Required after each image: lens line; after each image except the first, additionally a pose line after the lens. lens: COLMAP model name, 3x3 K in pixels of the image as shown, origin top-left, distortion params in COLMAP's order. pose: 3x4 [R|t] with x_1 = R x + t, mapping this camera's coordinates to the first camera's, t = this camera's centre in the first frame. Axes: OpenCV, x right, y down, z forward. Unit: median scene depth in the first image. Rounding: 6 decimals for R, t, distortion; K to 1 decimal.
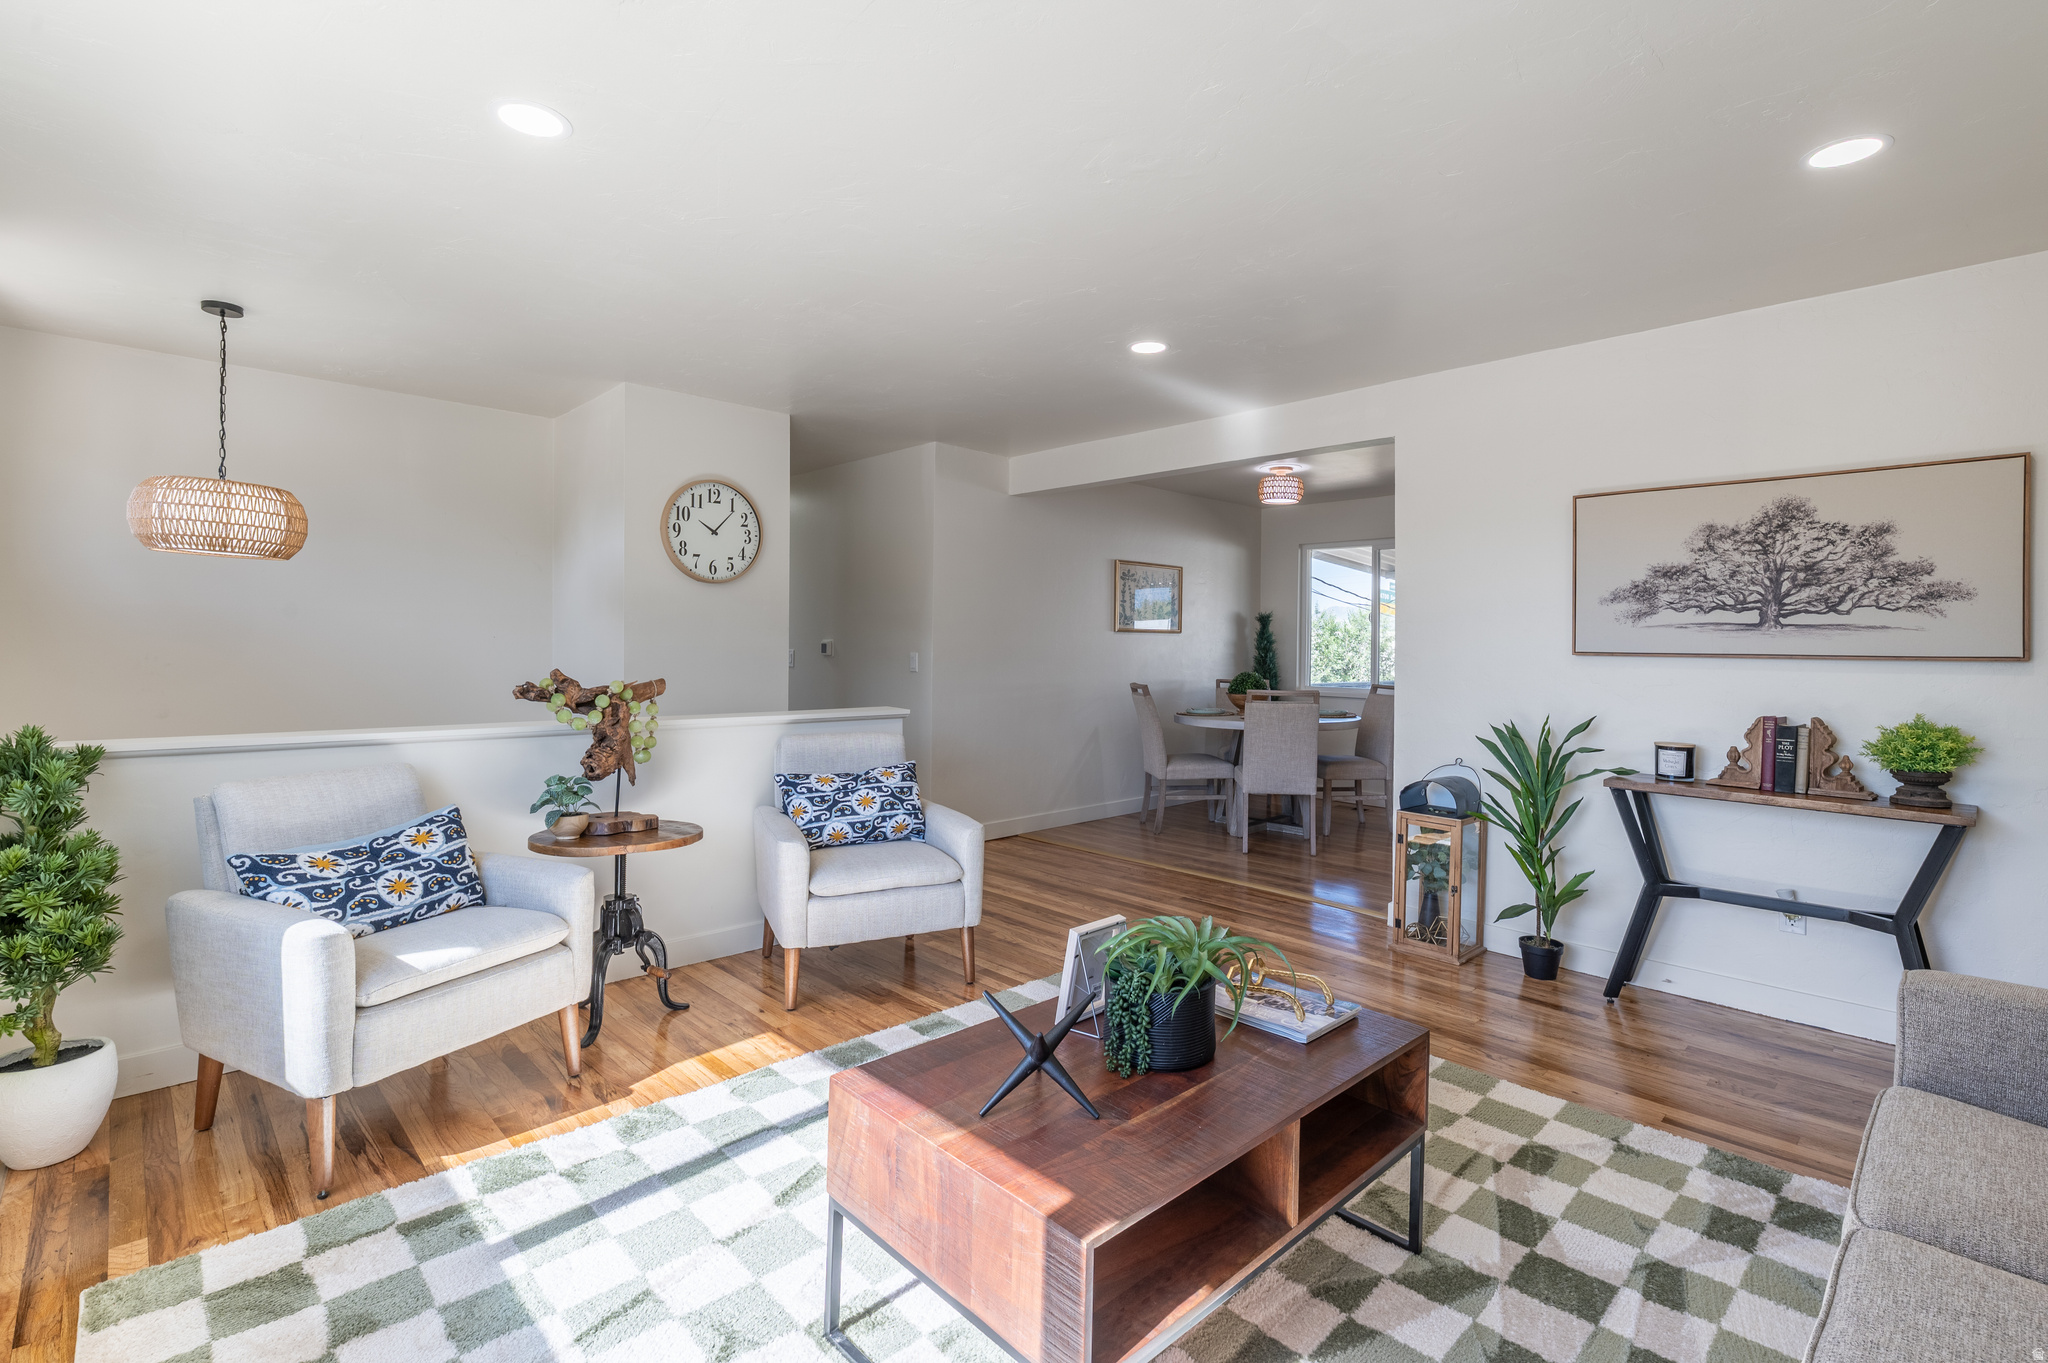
lens RADIAL K [[936.7, 0, 1029.0], [0, 936.7, 664.7], [0, 0, 1]] dist [-0.000056, 0.000114]
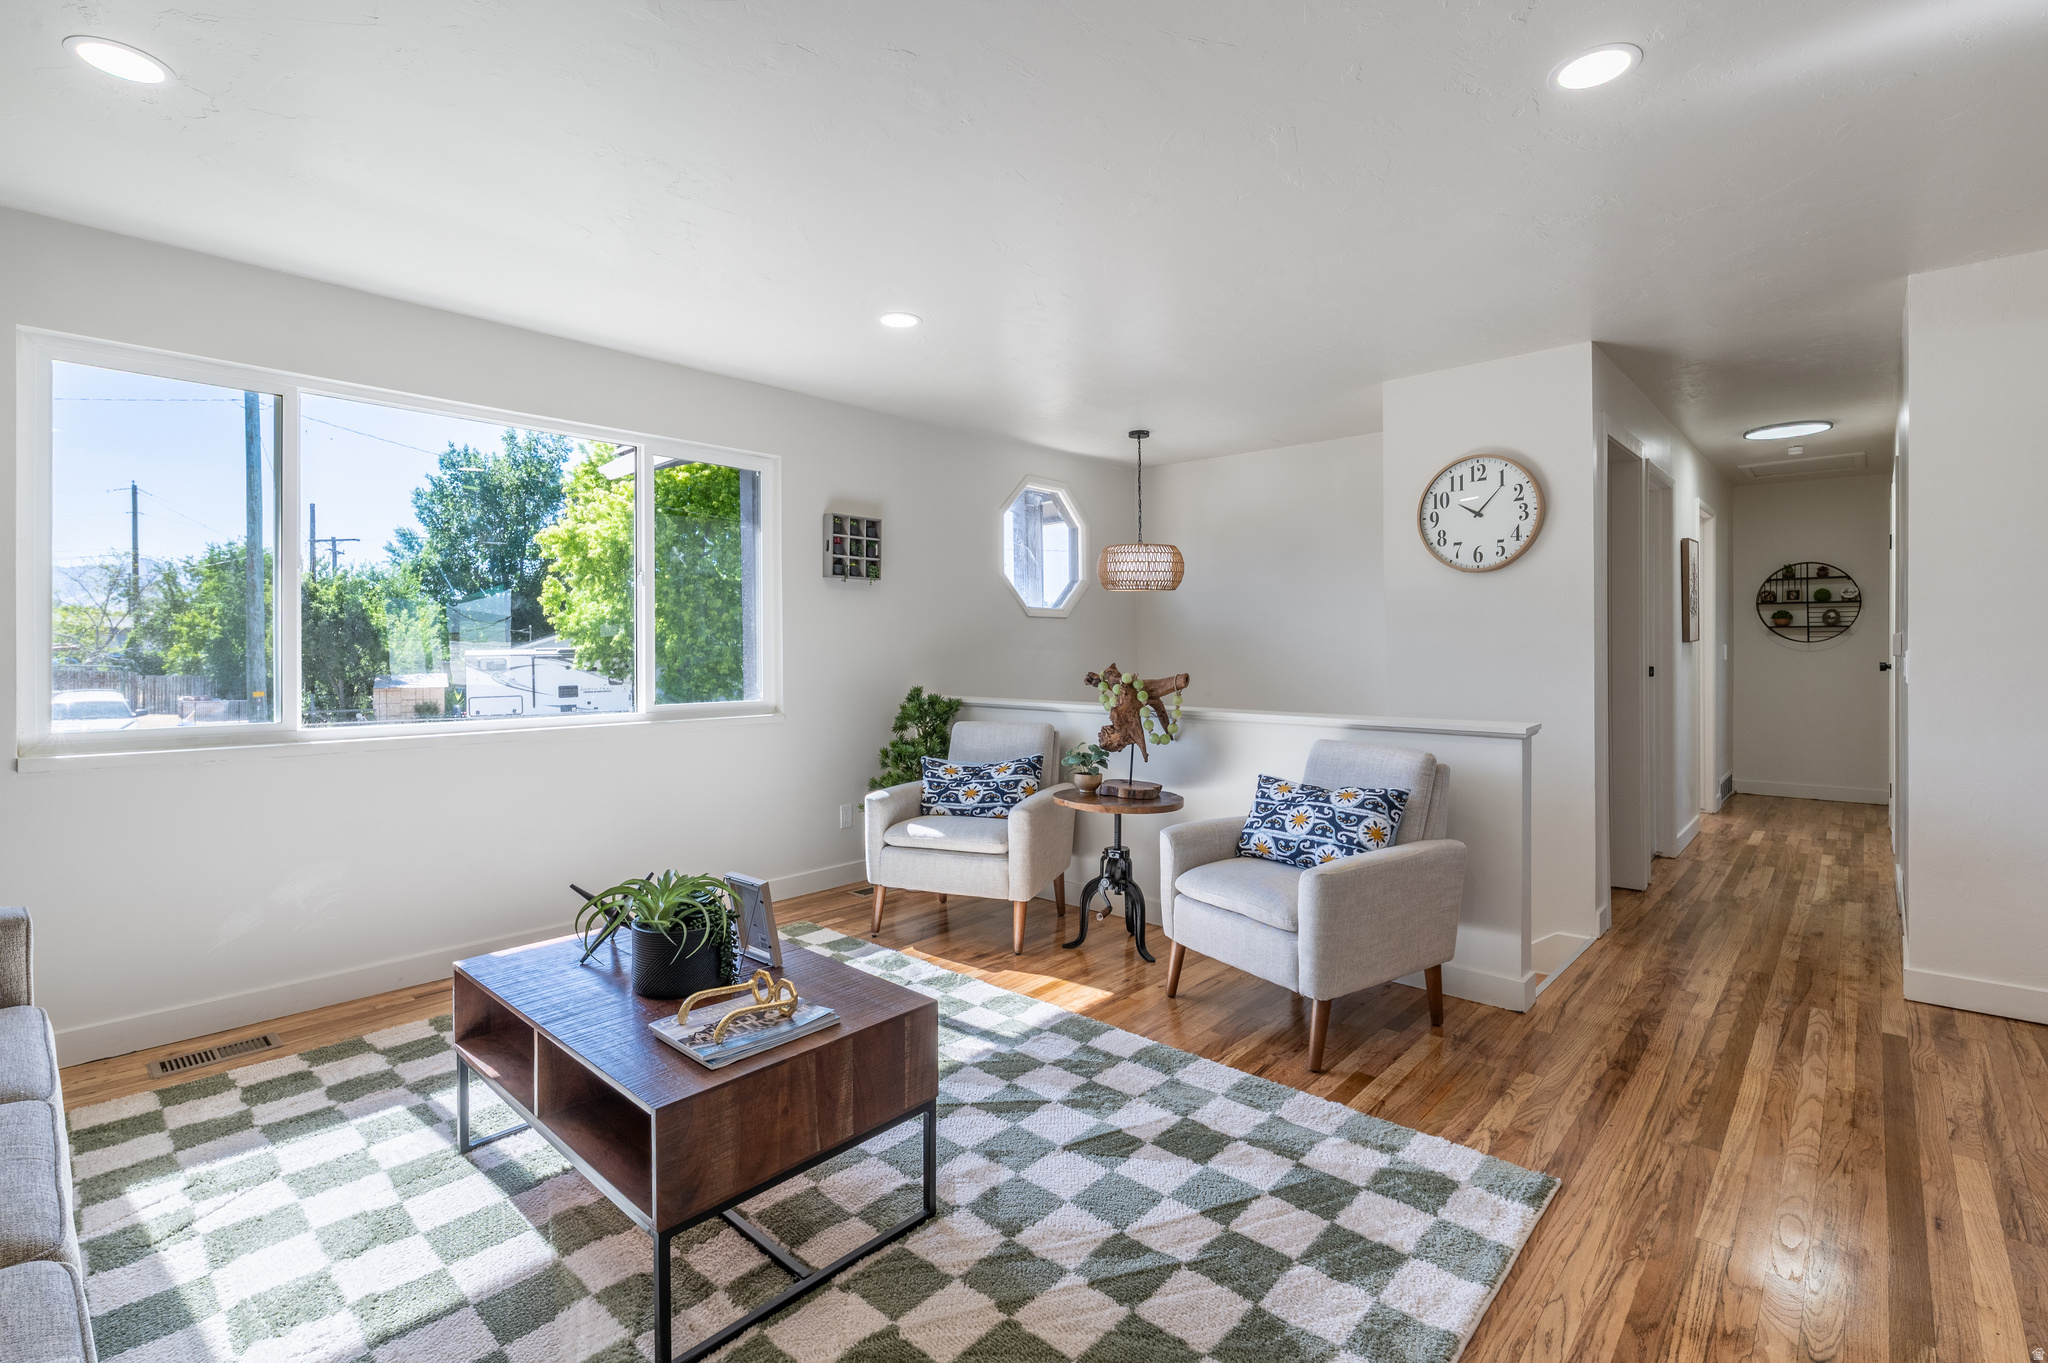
lens RADIAL K [[936.7, 0, 1024.2], [0, 936.7, 666.5], [0, 0, 1]] dist [-0.000056, 0.000114]
pose [[0.062675, 0.008346, -0.997999, 0.409427], [-0.013370, 0.999882, 0.007522, 0.000390], [0.997944, 0.012871, 0.062780, 0.414485]]
